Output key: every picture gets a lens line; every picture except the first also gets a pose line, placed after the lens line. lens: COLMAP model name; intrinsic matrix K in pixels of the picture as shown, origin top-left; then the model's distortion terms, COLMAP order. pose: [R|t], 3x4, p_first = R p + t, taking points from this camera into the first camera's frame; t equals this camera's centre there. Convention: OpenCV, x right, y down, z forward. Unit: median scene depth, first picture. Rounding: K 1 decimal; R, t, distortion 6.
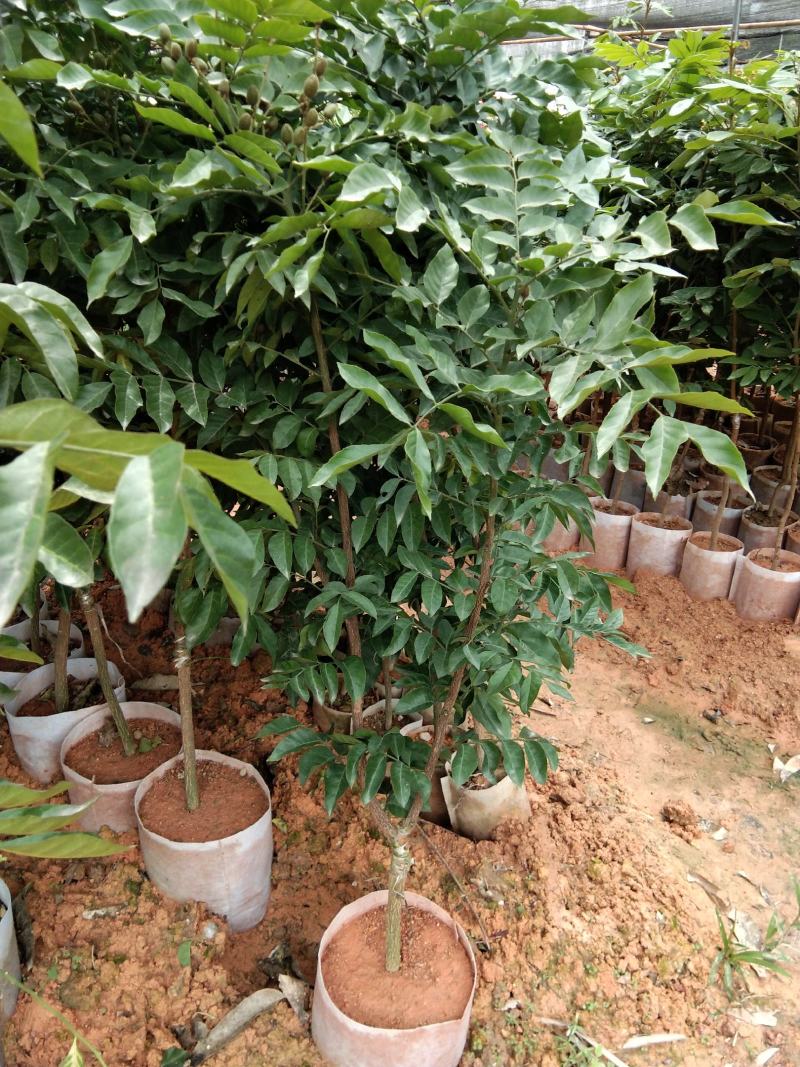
lens RADIAL K [[839.1, 0, 395.4], [0, 839.1, 510.5], [0, 0, 1]] dist [0.077655, -0.122079]
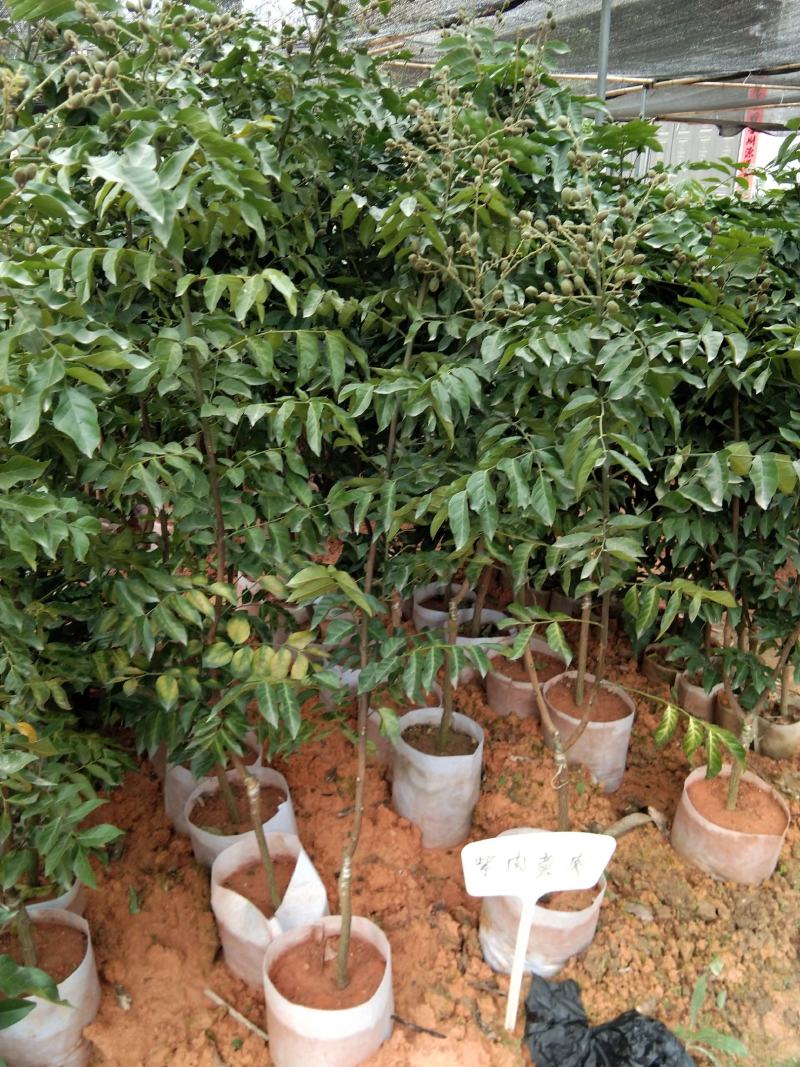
lens RADIAL K [[847.2, 0, 397.5], [0, 847.2, 512.3], [0, 0, 1]] dist [0.057808, -0.089522]
pose [[0.966568, 0.088161, -0.240777, -0.255724], [-0.098161, 0.994723, -0.029836, 0.099688], [0.236876, 0.052473, 0.970122, -0.679268]]
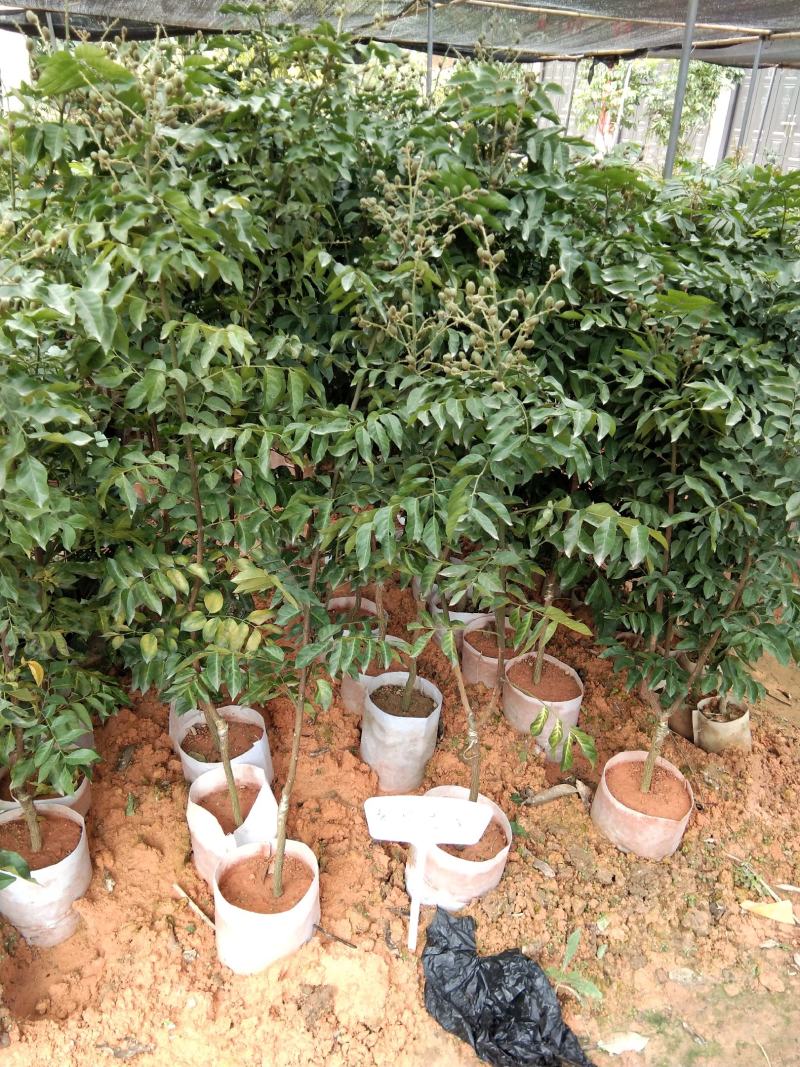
lens RADIAL K [[839.1, 0, 395.4], [0, 839.1, 510.5], [0, 0, 1]] dist [0.077655, -0.122079]
pose [[0.925490, 0.192317, -0.326317, -0.017965], [-0.182453, 0.981328, 0.060885, -0.047556], [0.331933, 0.003189, 0.943298, -0.814721]]
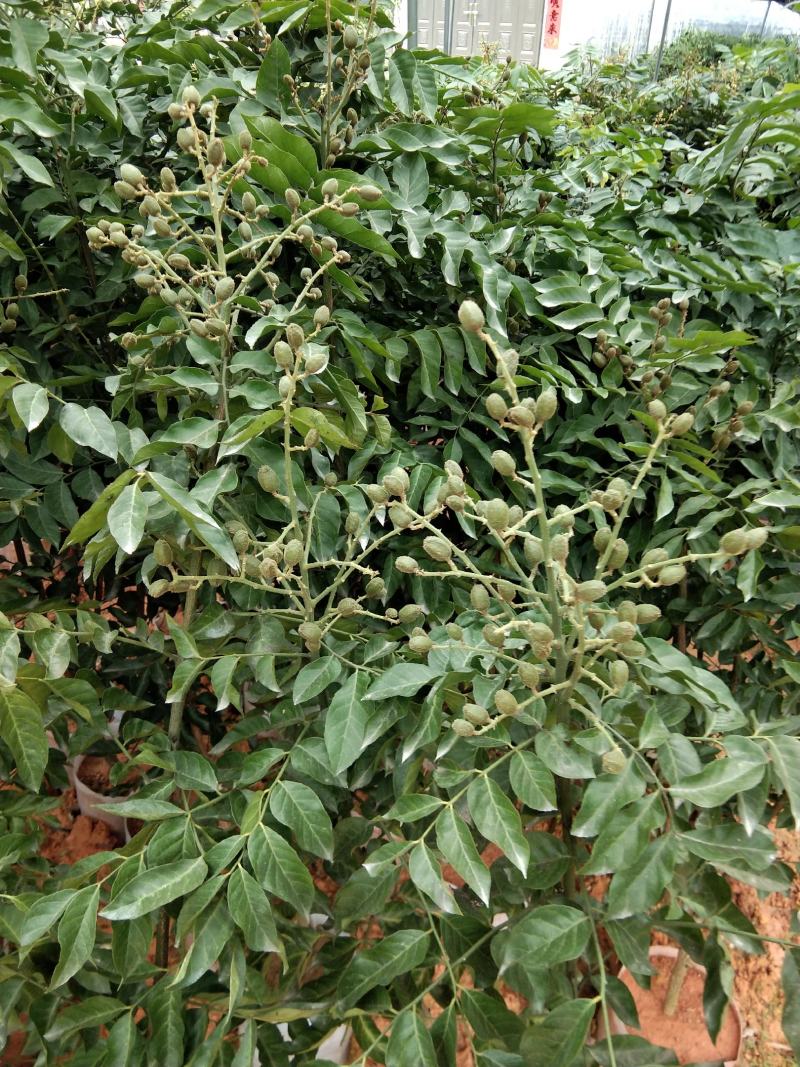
lens RADIAL K [[839.1, 0, 395.4], [0, 839.1, 510.5], [0, 0, 1]] dist [0.077655, -0.122079]
pose [[0.998943, 0.025721, -0.038106, -0.361310], [-0.020805, 0.992040, 0.124190, -0.322666], [0.040997, -0.123266, 0.991526, -0.165987]]
